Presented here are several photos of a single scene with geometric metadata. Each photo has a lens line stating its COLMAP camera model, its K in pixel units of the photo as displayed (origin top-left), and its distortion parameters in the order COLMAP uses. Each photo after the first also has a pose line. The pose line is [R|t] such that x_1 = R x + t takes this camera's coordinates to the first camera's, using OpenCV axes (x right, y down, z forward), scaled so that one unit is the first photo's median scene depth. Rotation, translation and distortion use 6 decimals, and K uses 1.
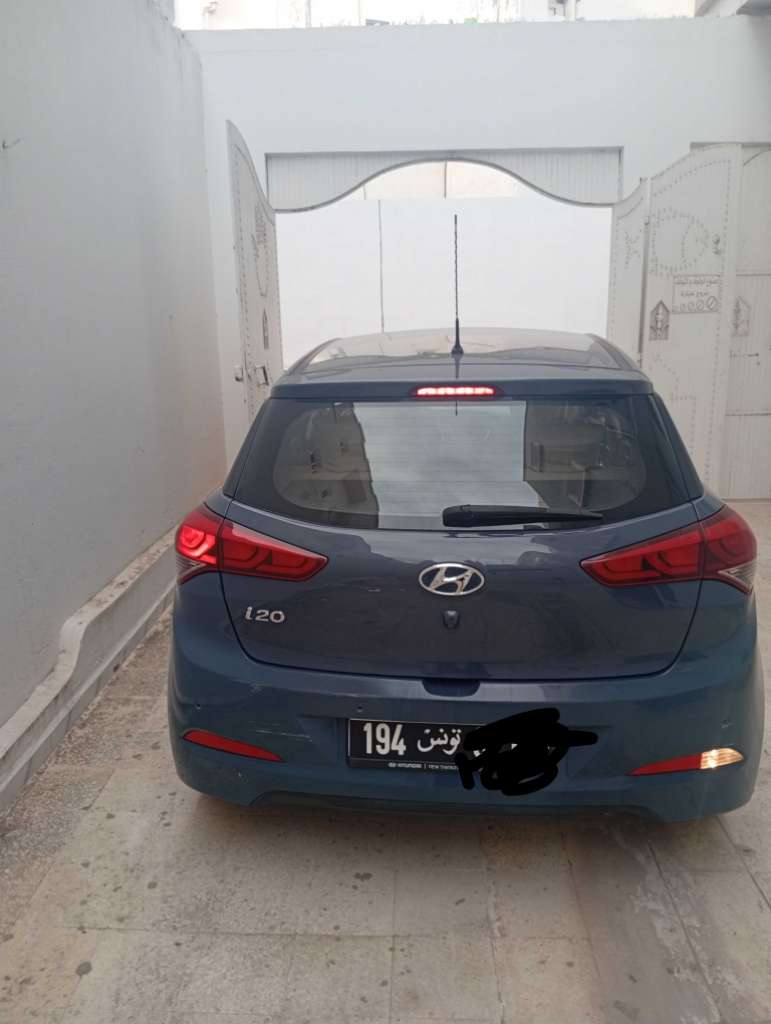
lens RADIAL K [[805.5, 0, 385.5], [0, 805.5, 512.0], [0, 0, 1]] dist [0.051343, -0.167795]
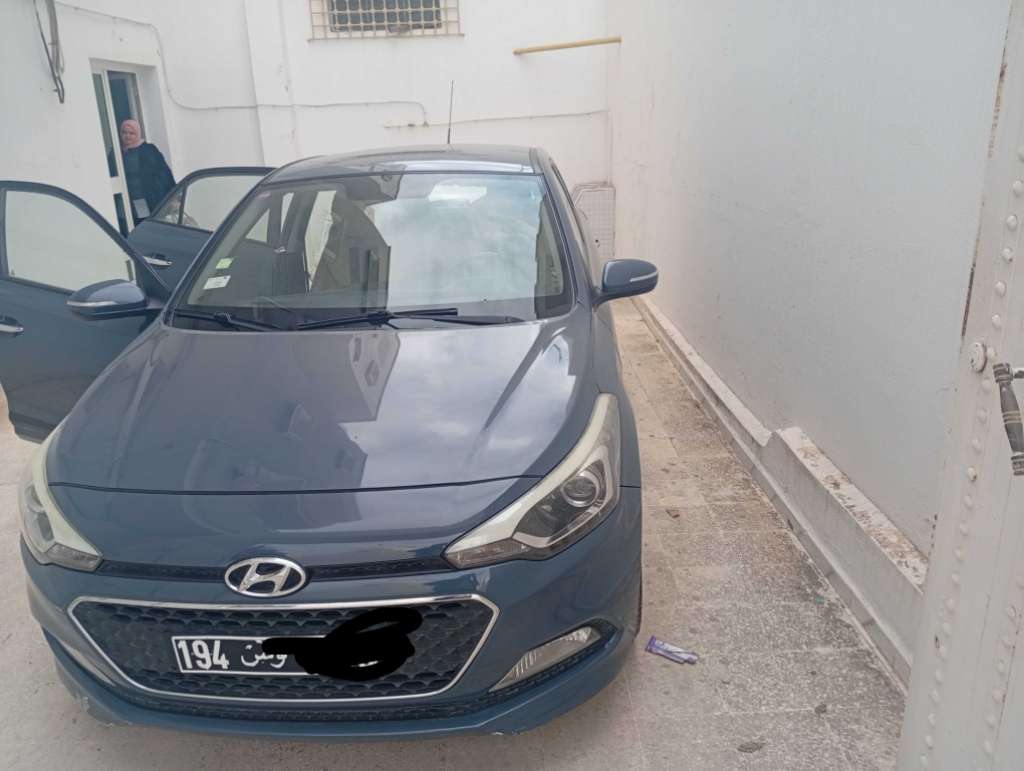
lens RADIAL K [[805.5, 0, 512.0], [0, 805.5, 385.5], [0, 0, 1]] dist [0.051343, -0.167795]
pose [[-0.996460, 0.067582, -0.050010, 0.006714], [0.029096, 0.835288, 0.549043, -0.424563], [0.078878, 0.545644, -0.834297, 1.604442]]
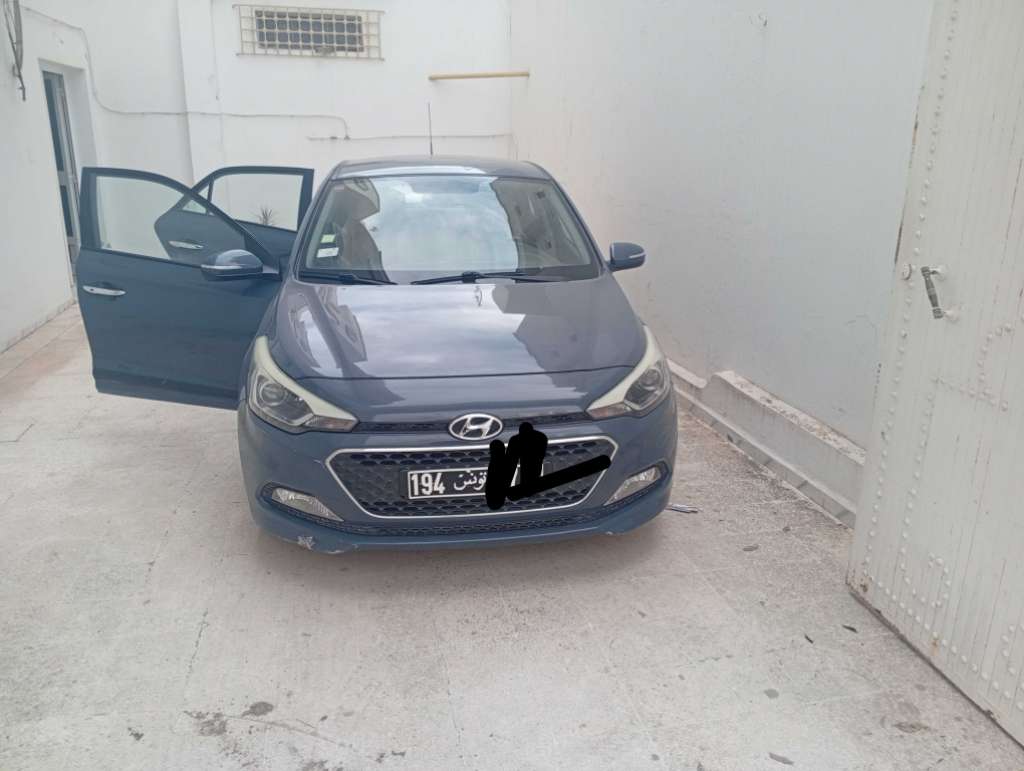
lens RADIAL K [[818.3, 0, 512.0], [0, 818.3, 385.5], [0, 0, 1]] dist [0.061527, -0.155322]
pose [[-0.963019, 0.079185, -0.257534, 0.297469], [-0.069098, 0.851287, 0.520131, -0.494564], [0.260422, 0.518691, -0.814334, 1.855179]]
